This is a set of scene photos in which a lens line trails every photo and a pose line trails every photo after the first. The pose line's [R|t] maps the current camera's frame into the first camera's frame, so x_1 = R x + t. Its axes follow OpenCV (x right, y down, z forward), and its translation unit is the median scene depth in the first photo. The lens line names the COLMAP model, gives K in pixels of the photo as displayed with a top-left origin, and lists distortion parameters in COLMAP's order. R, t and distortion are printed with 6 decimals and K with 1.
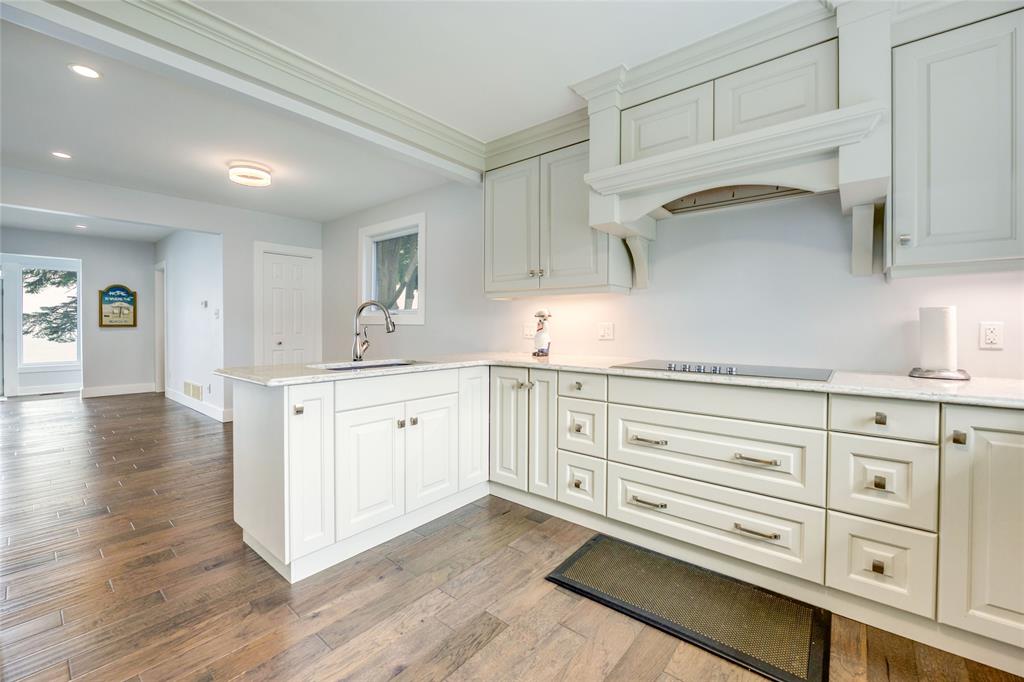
lens RADIAL K [[422.2, 0, 529.8], [0, 422.2, 326.8], [0, 0, 1]] dist [-0.009702, 0.000174]
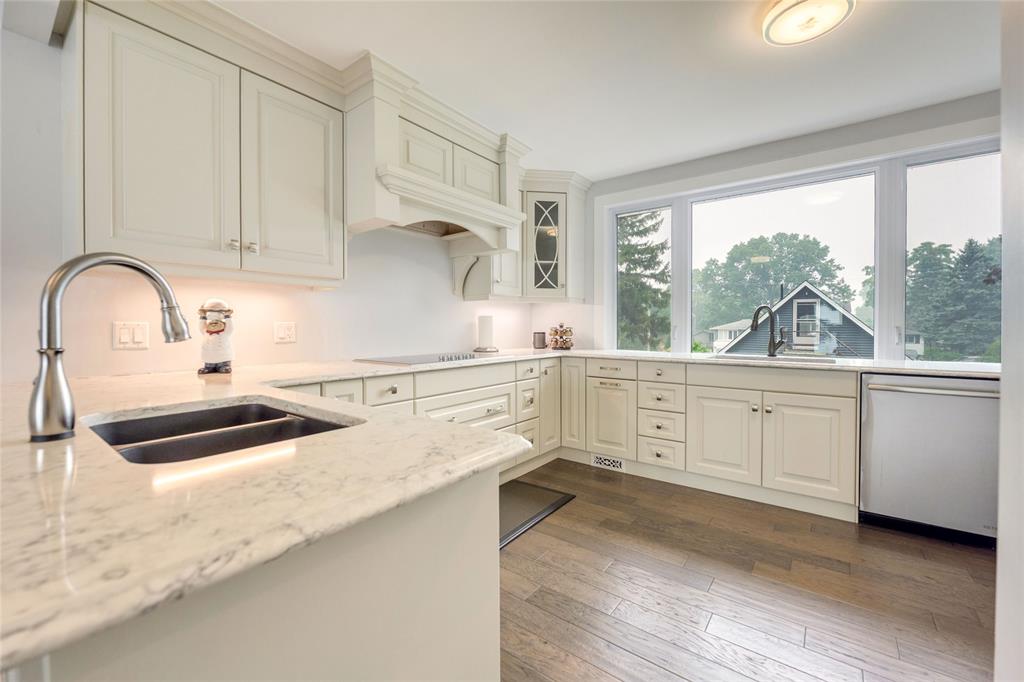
lens RADIAL K [[412.5, 0, 508.4], [0, 412.5, 330.0], [0, 0, 1]] dist [-0.008996, 0.000038]
pose [[-0.013600, -0.009683, 0.999861, -0.881594], [0.008032, 0.999920, 0.009792, 0.001681], [-0.999875, 0.008164, -0.013521, 0.833353]]
